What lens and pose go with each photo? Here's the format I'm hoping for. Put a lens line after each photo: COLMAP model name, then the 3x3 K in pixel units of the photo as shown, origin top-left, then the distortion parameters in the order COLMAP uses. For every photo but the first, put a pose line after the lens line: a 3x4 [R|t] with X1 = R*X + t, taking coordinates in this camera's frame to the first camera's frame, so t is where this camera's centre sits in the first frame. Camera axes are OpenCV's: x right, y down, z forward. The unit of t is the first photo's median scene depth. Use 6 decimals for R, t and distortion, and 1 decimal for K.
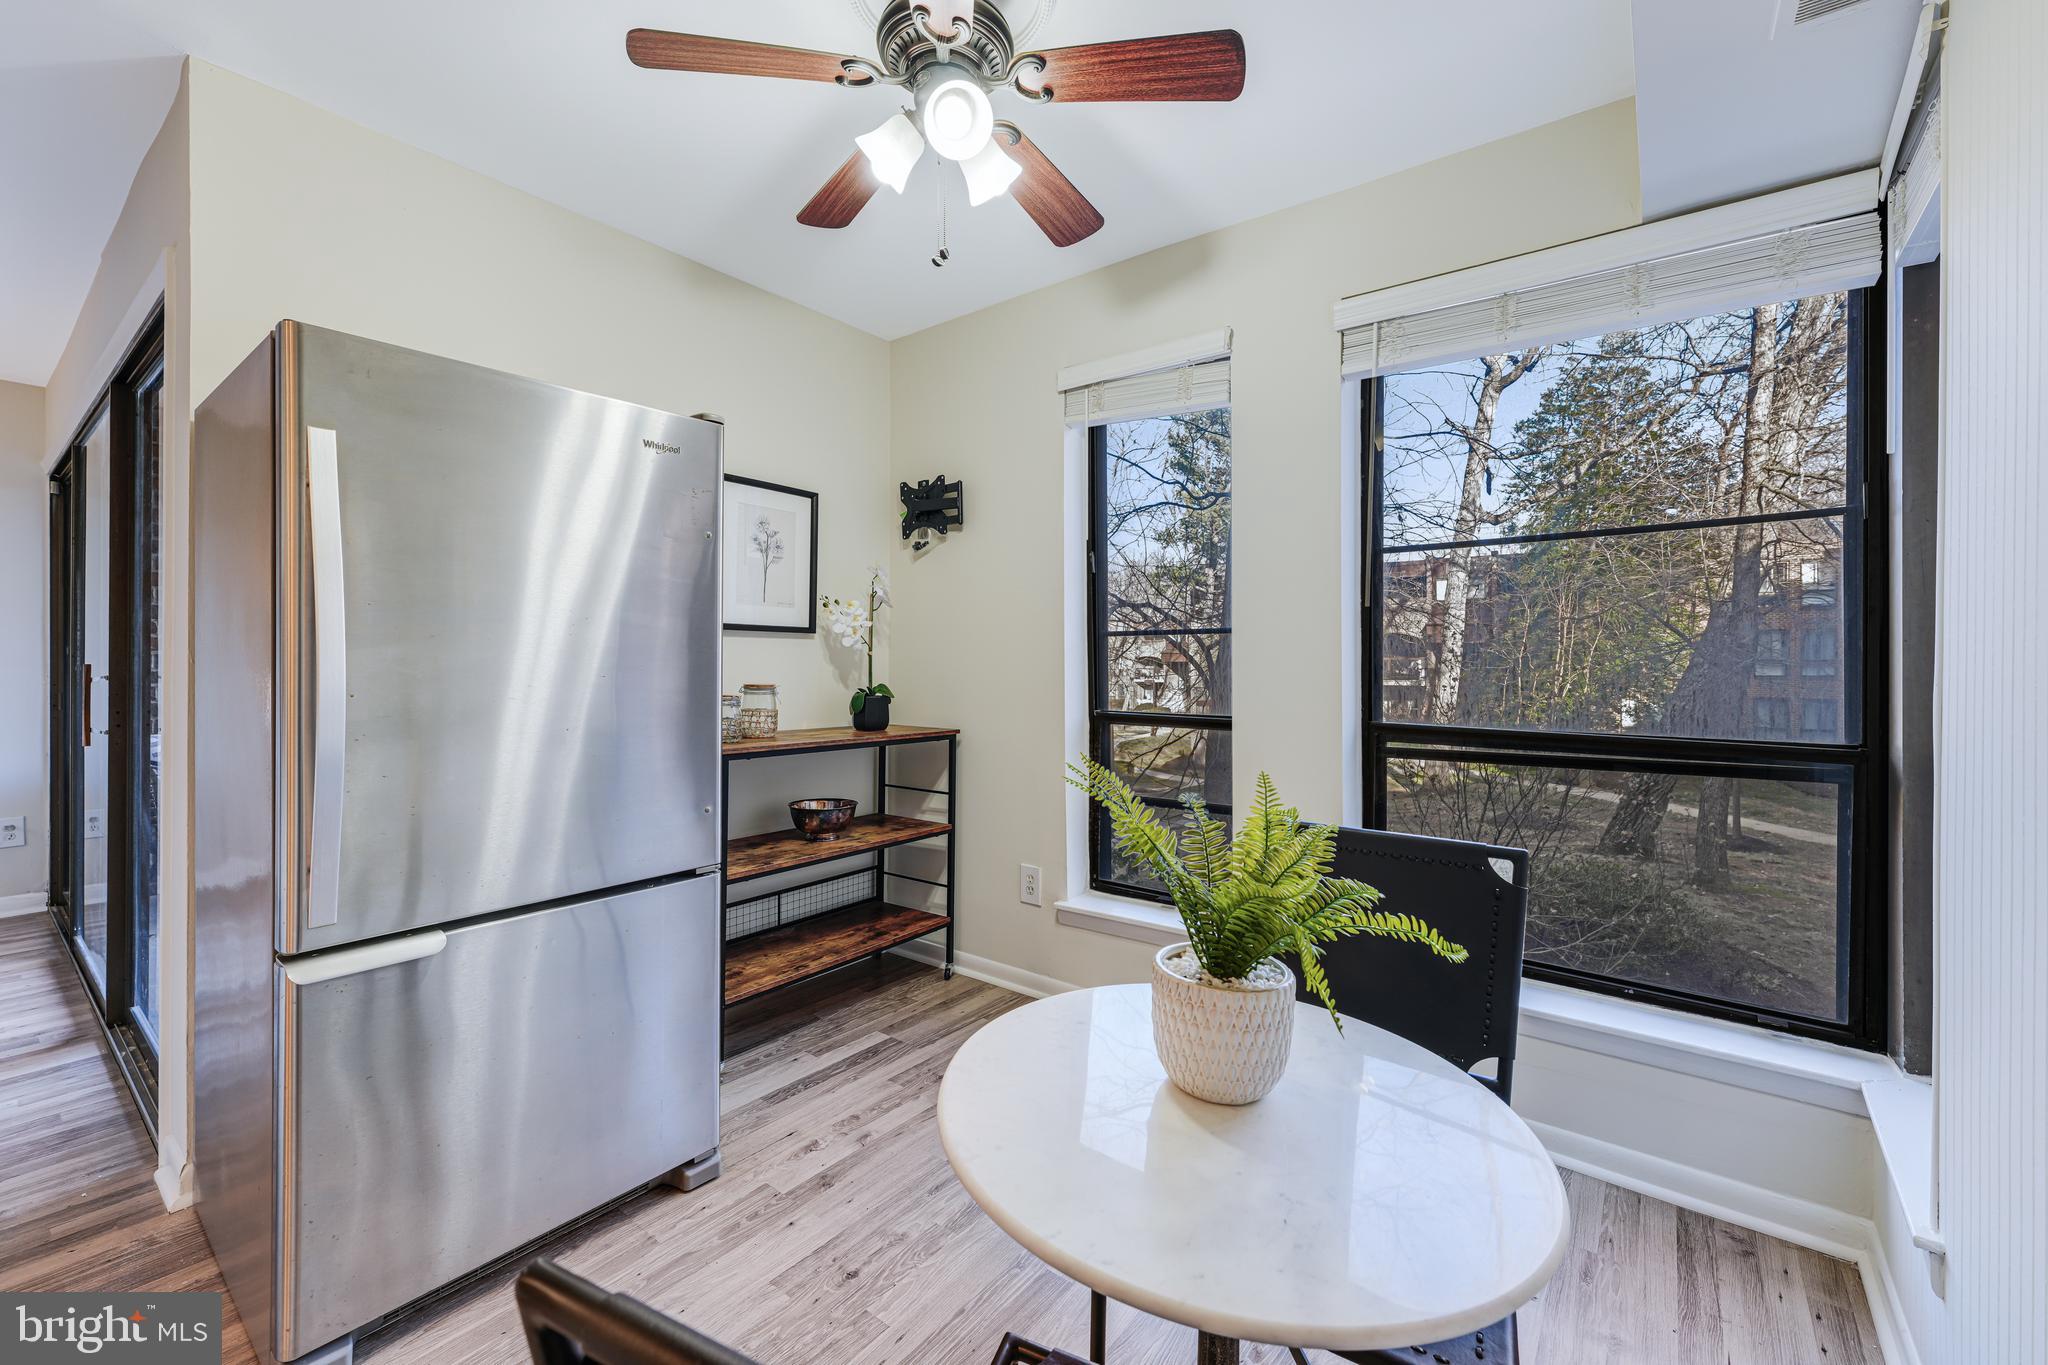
lens RADIAL K [[842.7, 0, 1018.9], [0, 842.7, 672.4], [0, 0, 1]] dist [0.000739, 0.000076]
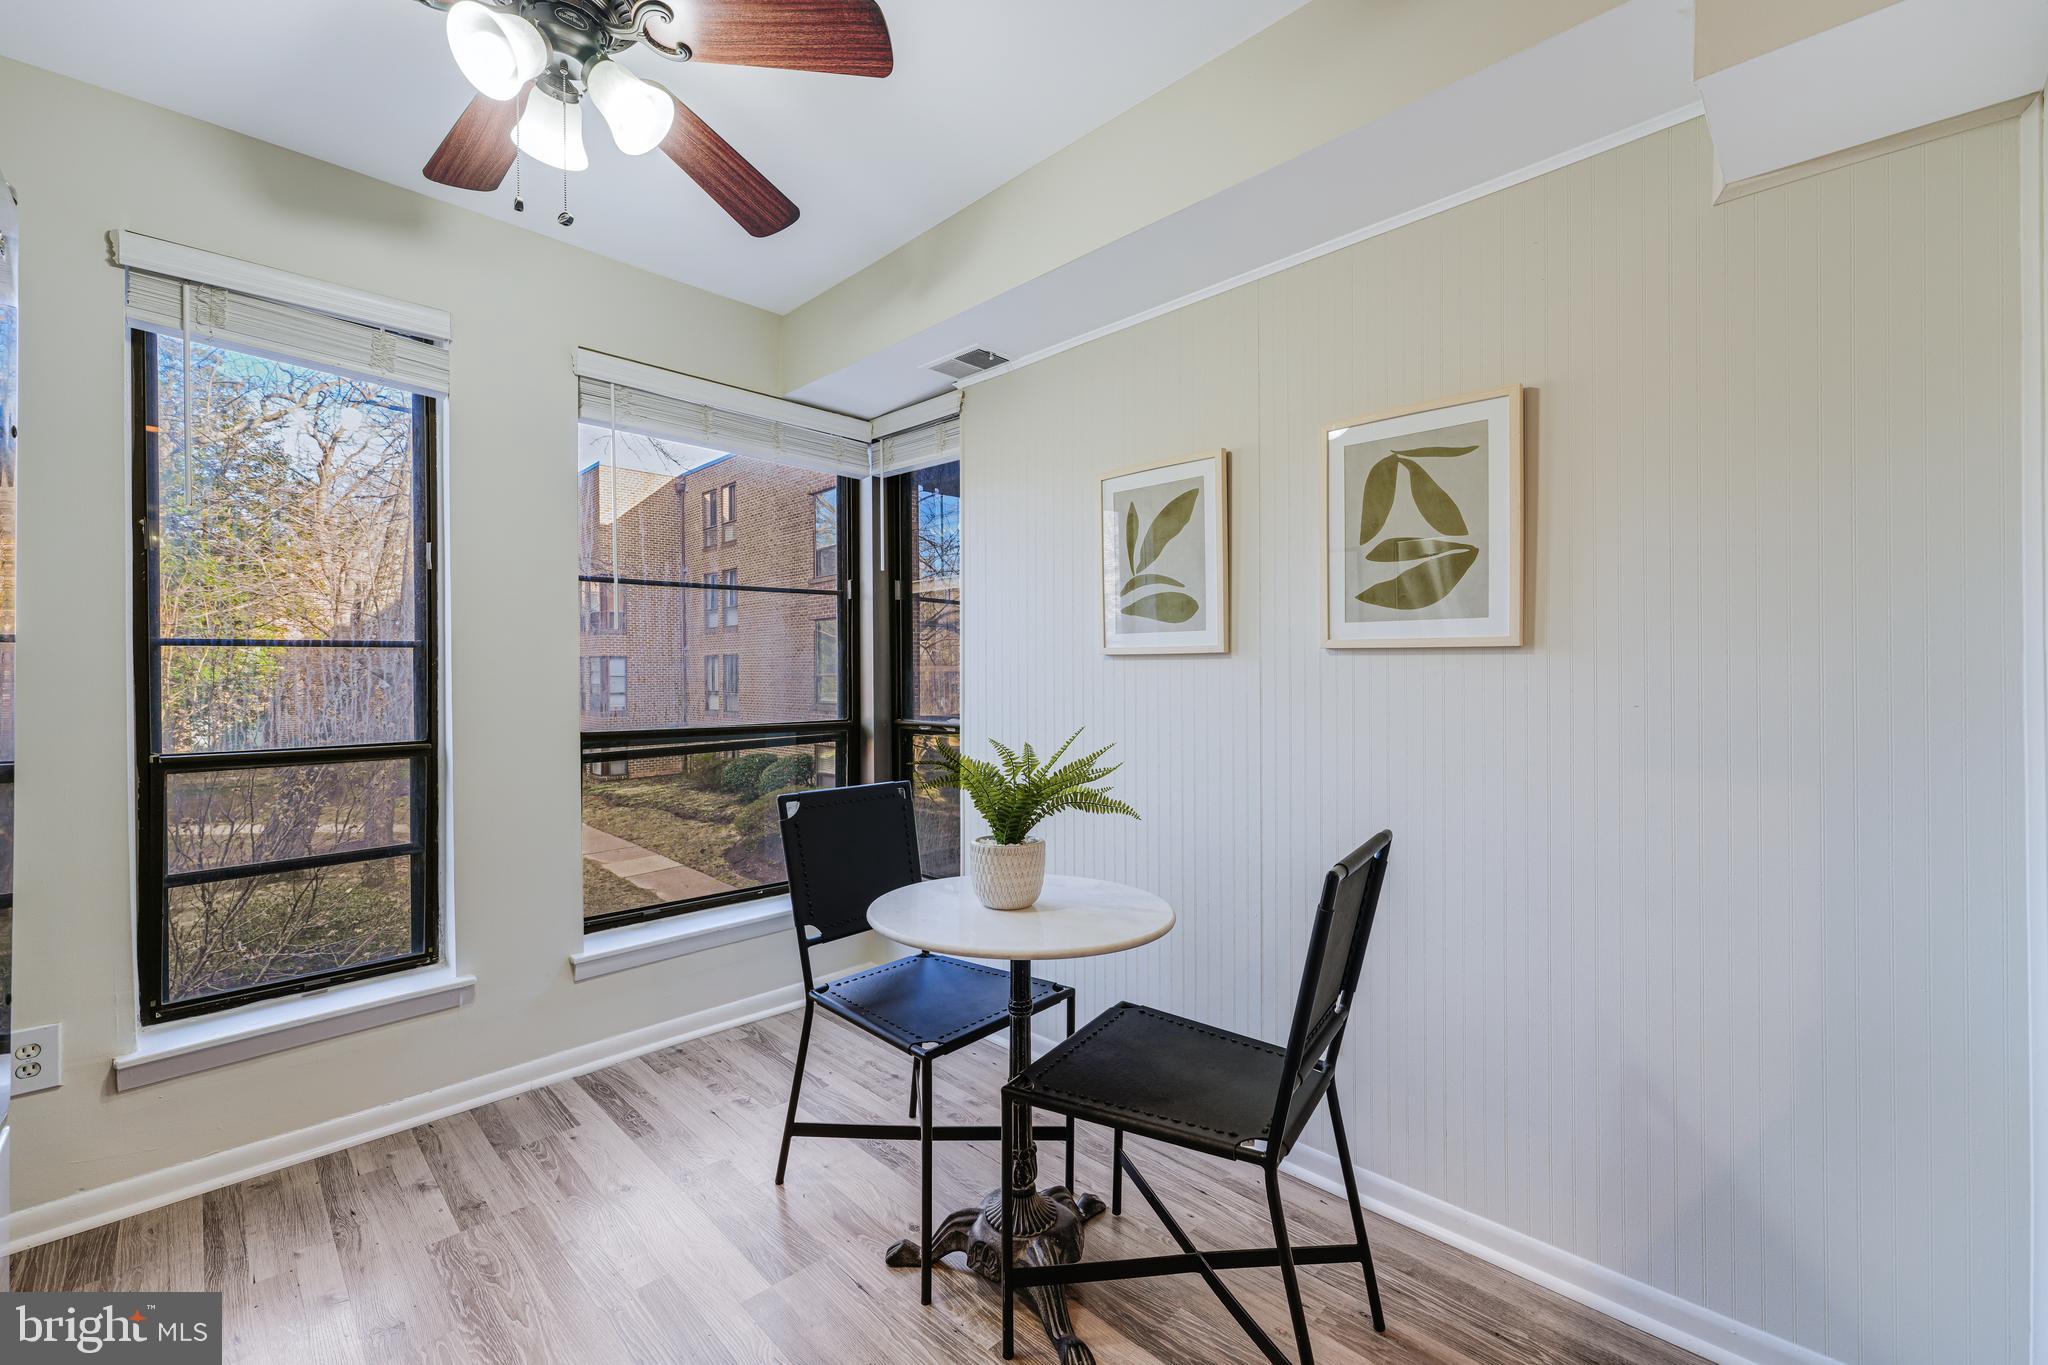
lens RADIAL K [[825.9, 0, 1018.3], [0, 825.9, 677.3], [0, 0, 1]] dist [0.010113, 0.000086]
pose [[0.126342, -0.014330, 0.991883, -0.491122], [0.020097, 0.999727, 0.011883, -0.011829], [-0.991783, 0.018433, 0.126595, 0.238796]]
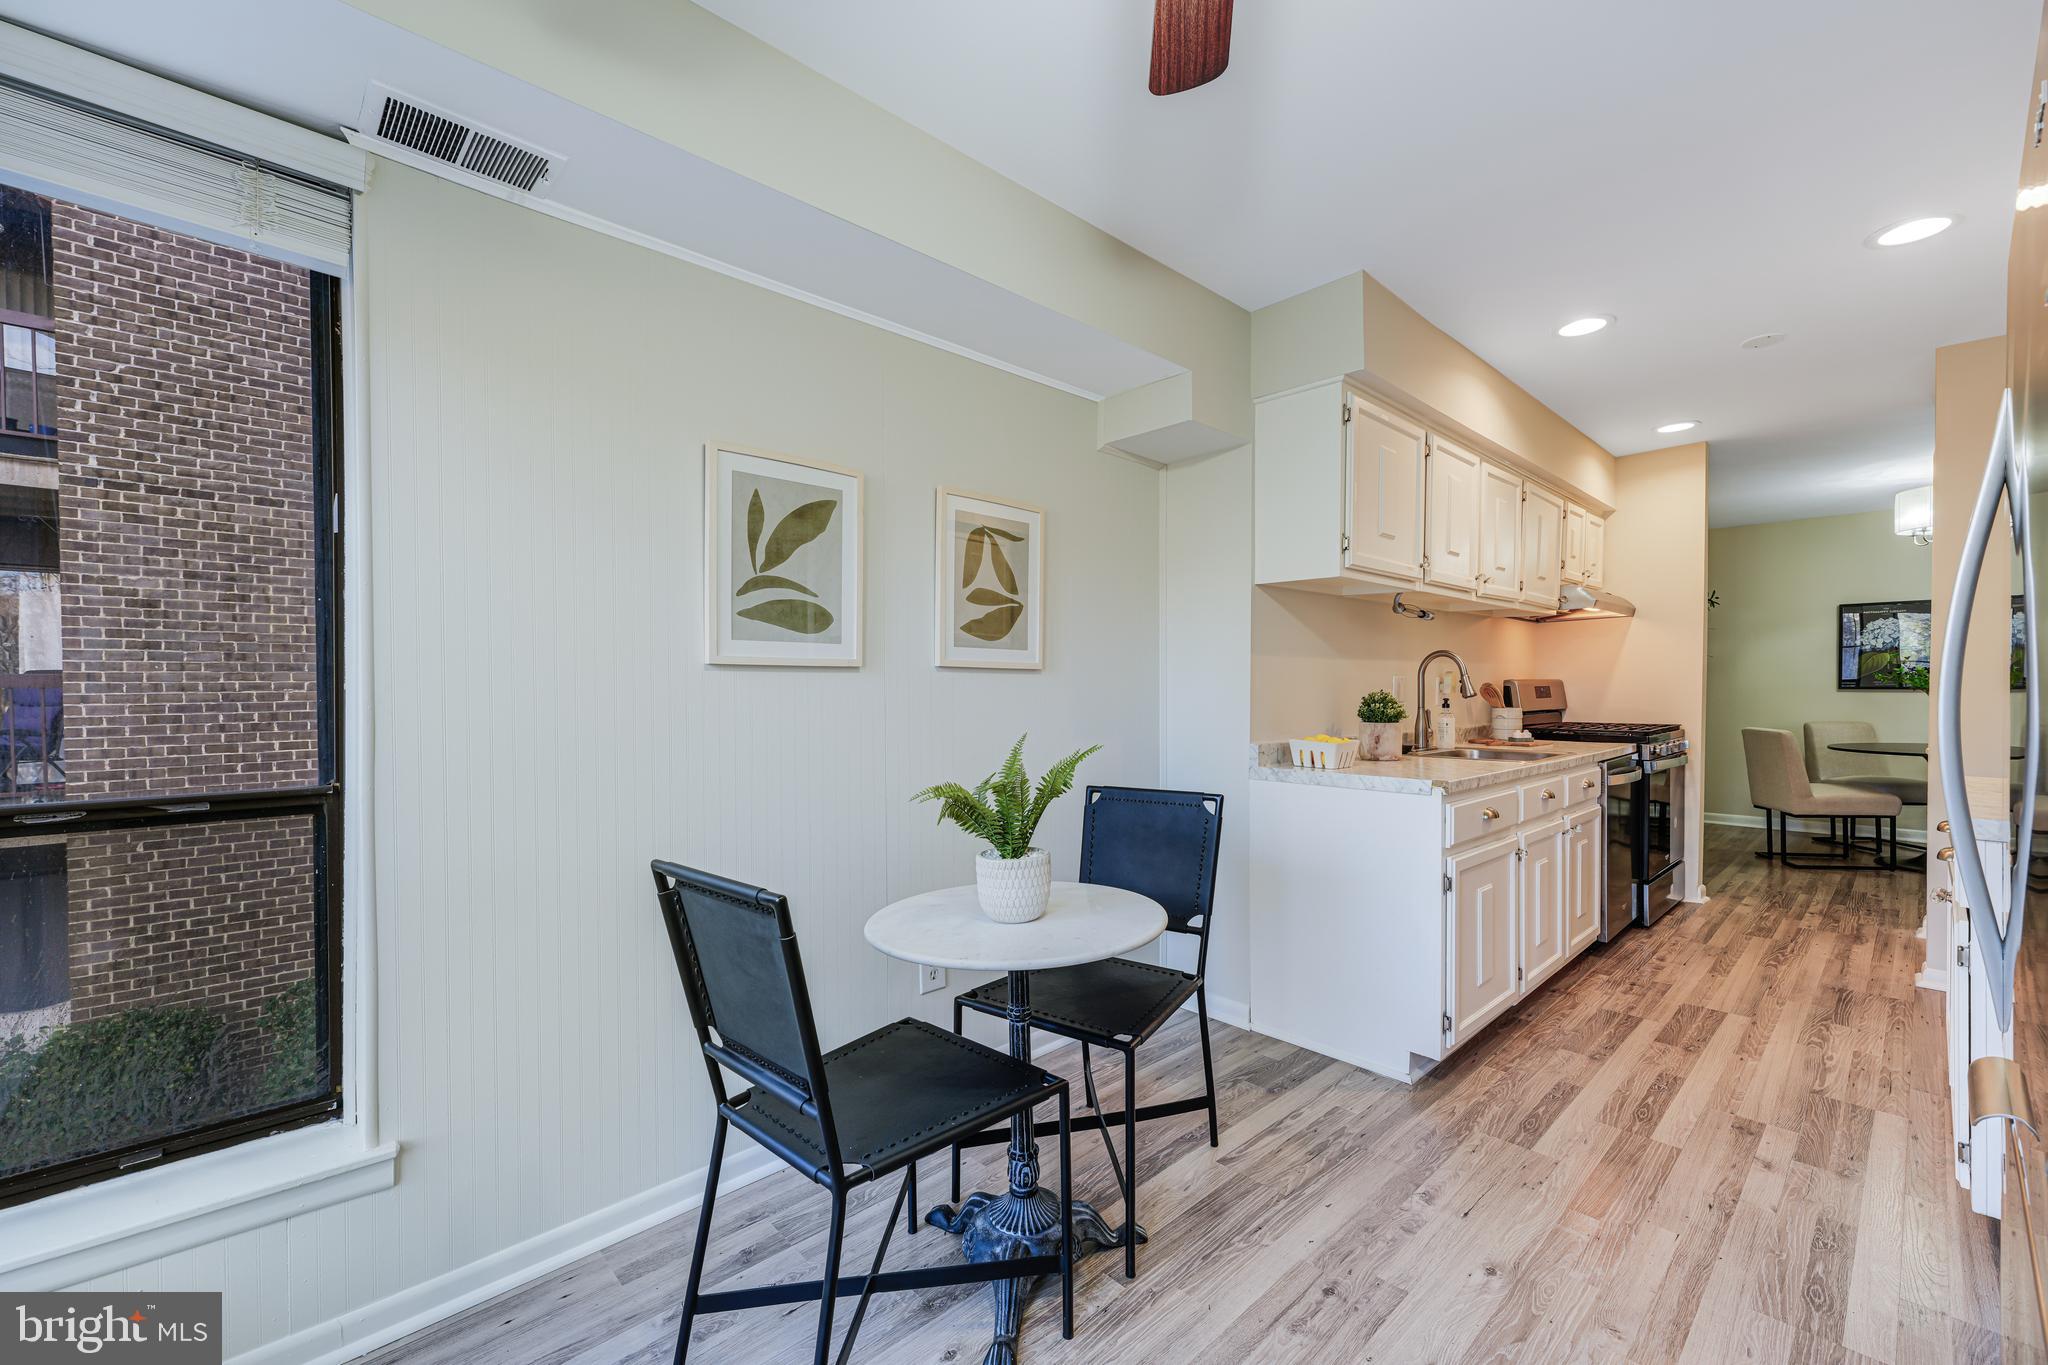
lens RADIAL K [[810.8, 0, 1029.6], [0, 810.8, 695.4], [0, 0, 1]] dist [-0.002045, 0.000454]
pose [[-0.985092, -0.005833, 0.171929, -0.005008], [-0.001075, 0.999614, 0.027753, -0.015689], [-0.172024, 0.027155, -0.984718, 0.894680]]
